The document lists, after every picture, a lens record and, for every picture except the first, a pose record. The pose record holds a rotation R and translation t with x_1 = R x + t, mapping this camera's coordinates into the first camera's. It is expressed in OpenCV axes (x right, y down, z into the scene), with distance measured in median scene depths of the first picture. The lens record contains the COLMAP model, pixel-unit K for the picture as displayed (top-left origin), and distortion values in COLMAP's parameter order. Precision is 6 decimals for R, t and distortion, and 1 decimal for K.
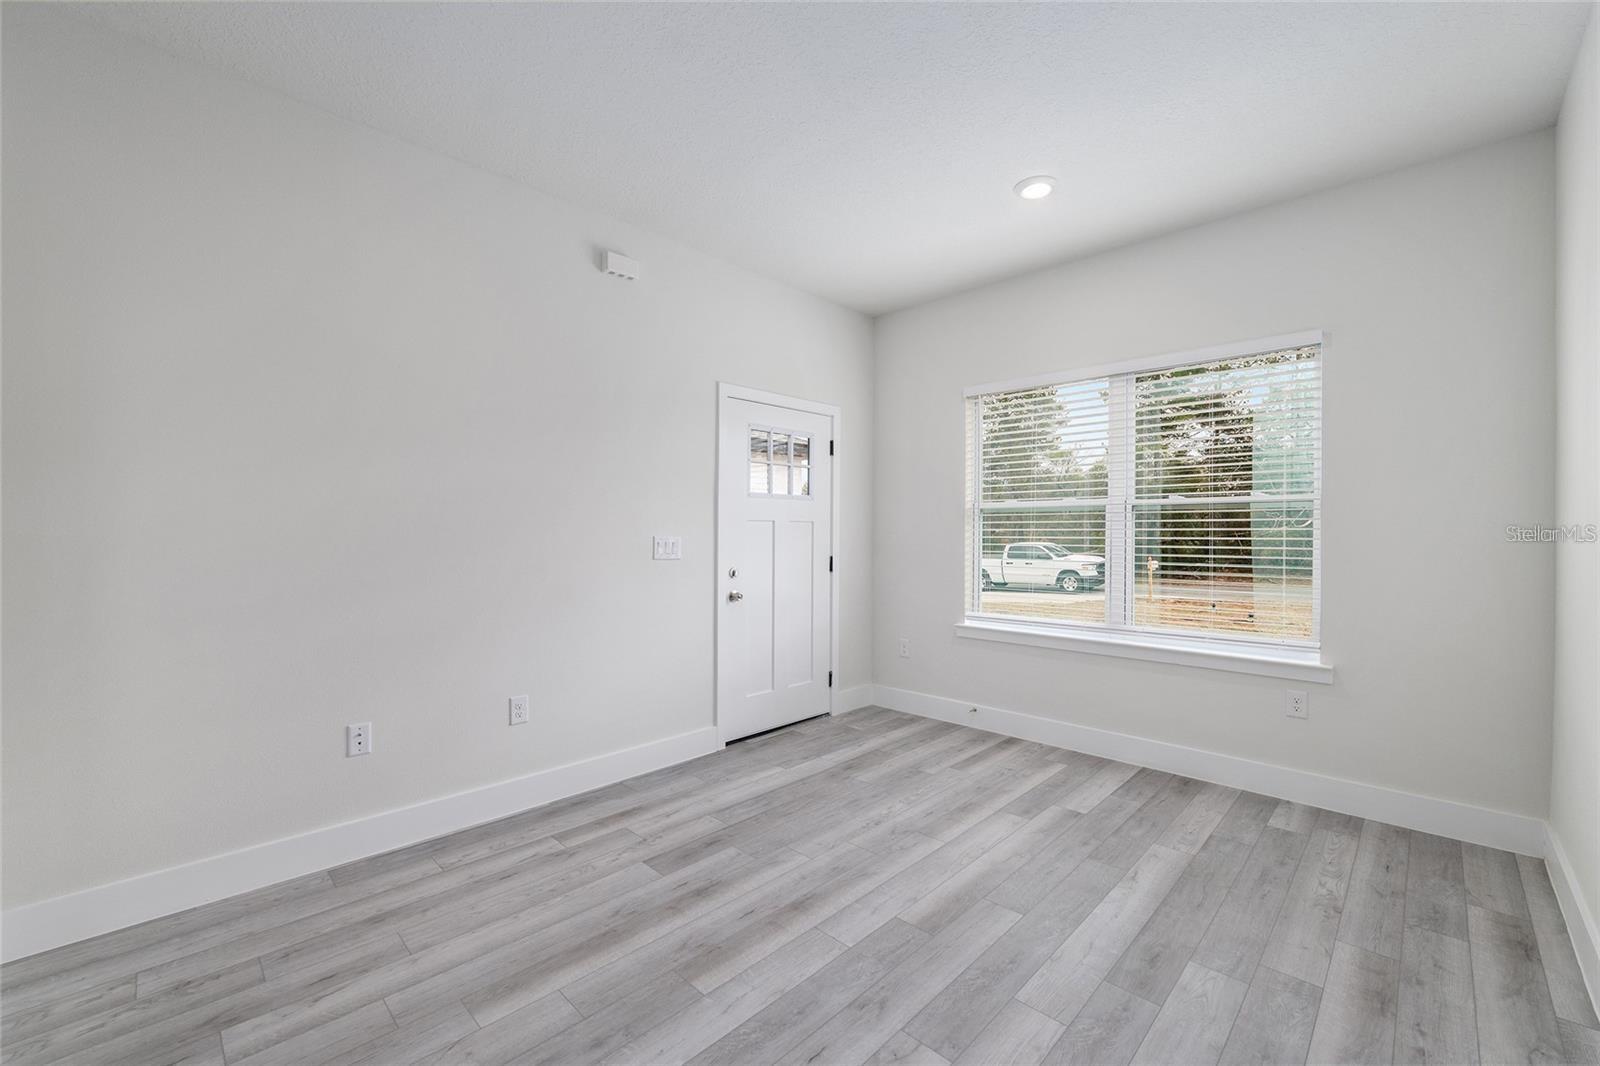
lens RADIAL K [[662.7, 0, 788.3], [0, 662.7, 536.2], [0, 0, 1]] dist [-0.007941, 0.000405]
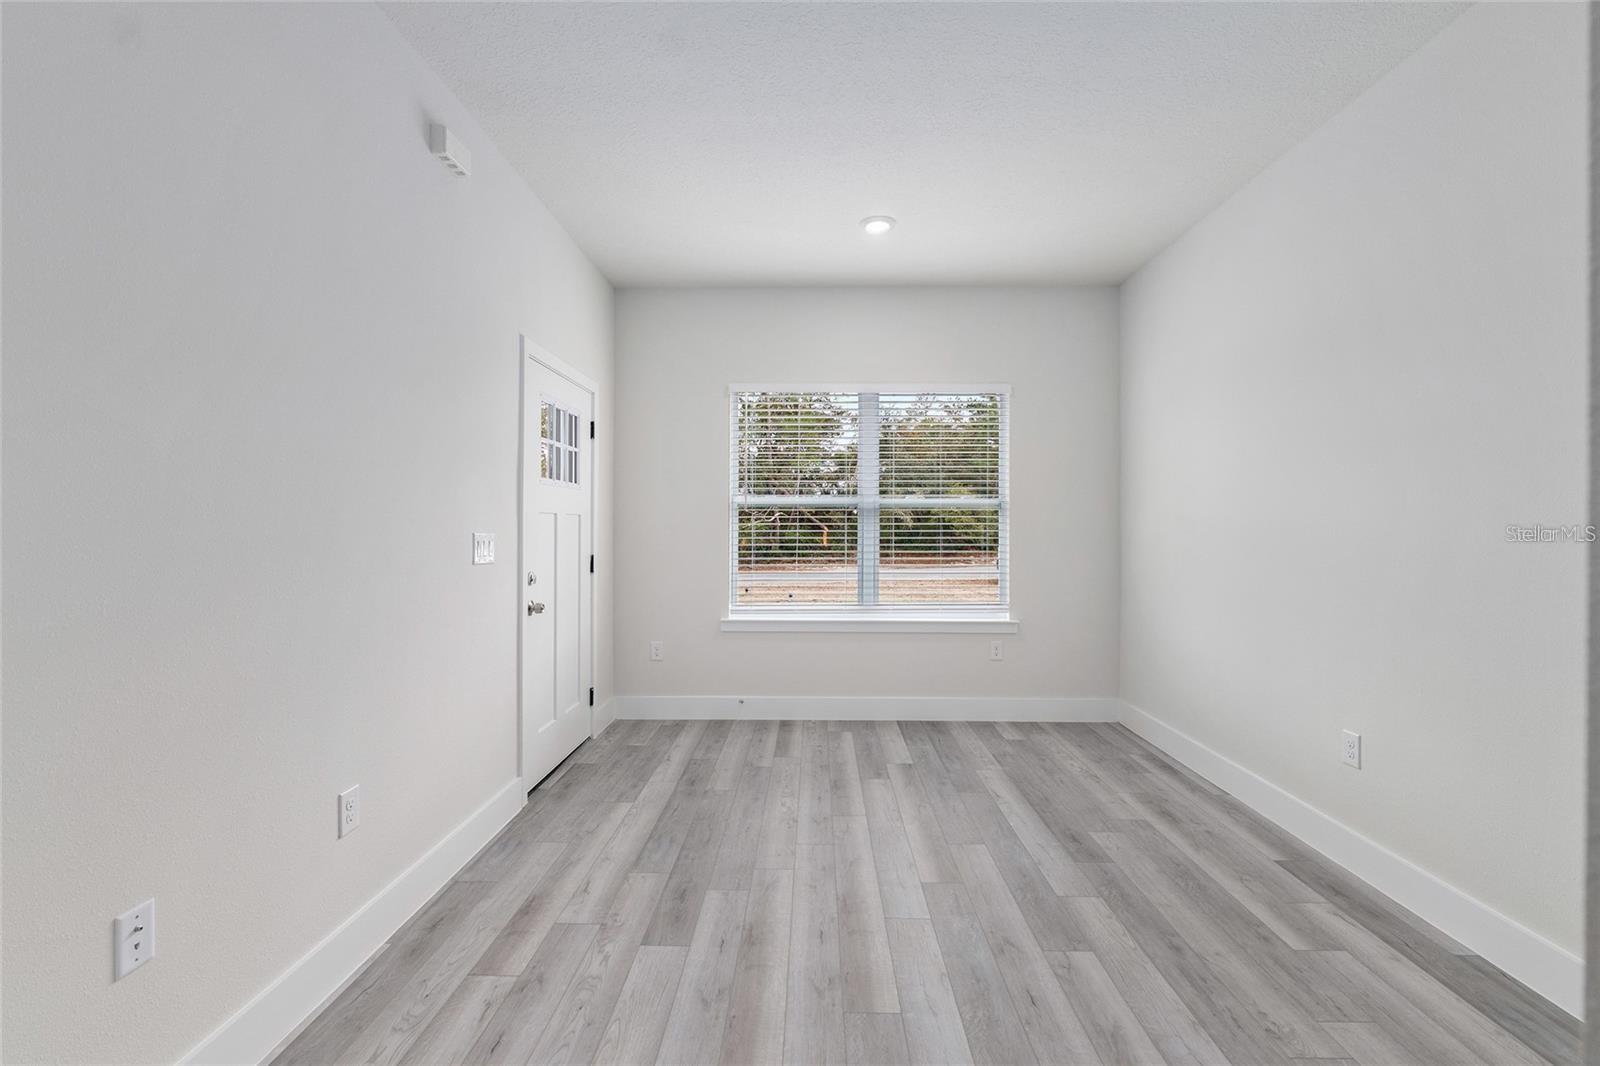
lens RADIAL K [[702.1, 0, 807.4], [0, 702.1, 527.2], [0, 0, 1]] dist [0.001154, 0.000095]
pose [[0.719037, -0.000811, 0.694971, -0.572700], [0.004585, 0.999983, -0.003577, -0.001849], [-0.694957, 0.005758, 0.719029, 0.222223]]
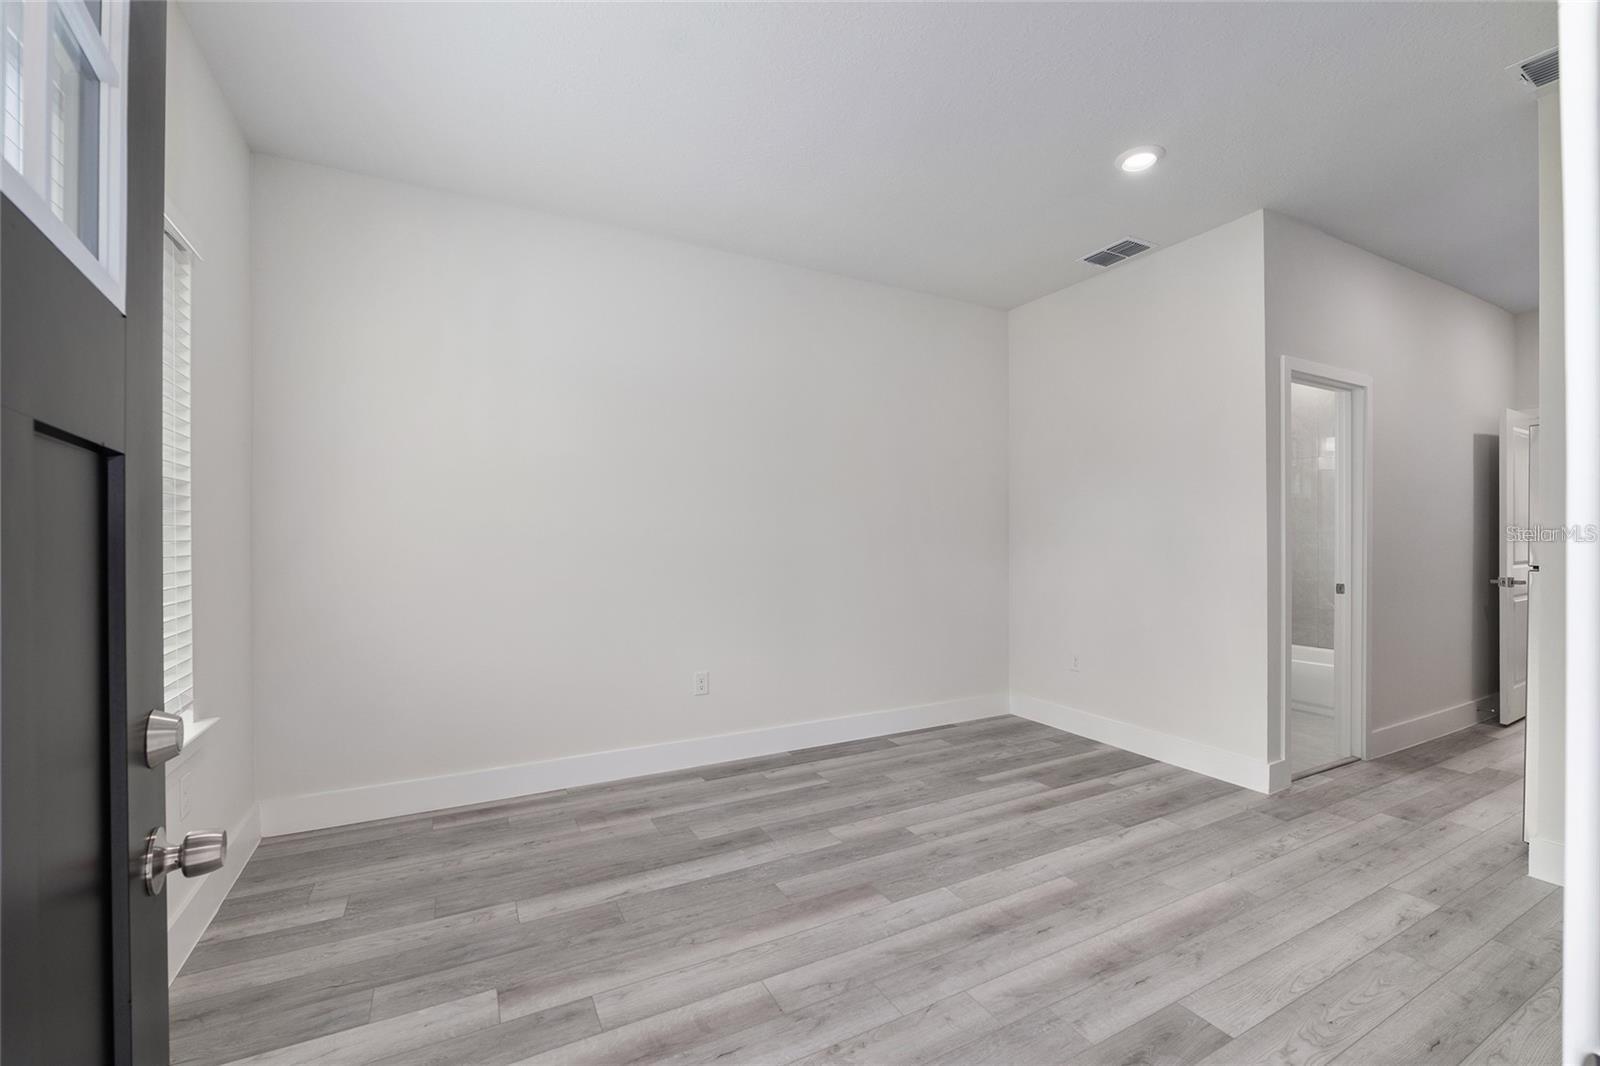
lens RADIAL K [[662.7, 0, 788.3], [0, 662.7, 536.2], [0, 0, 1]] dist [-0.007941, 0.000405]
pose [[-0.952974, -0.001150, 0.303050, 0.001807], [0.000670, 0.999982, 0.005899, -0.007431], [-0.303051, 0.005824, -0.952957, 1.518362]]
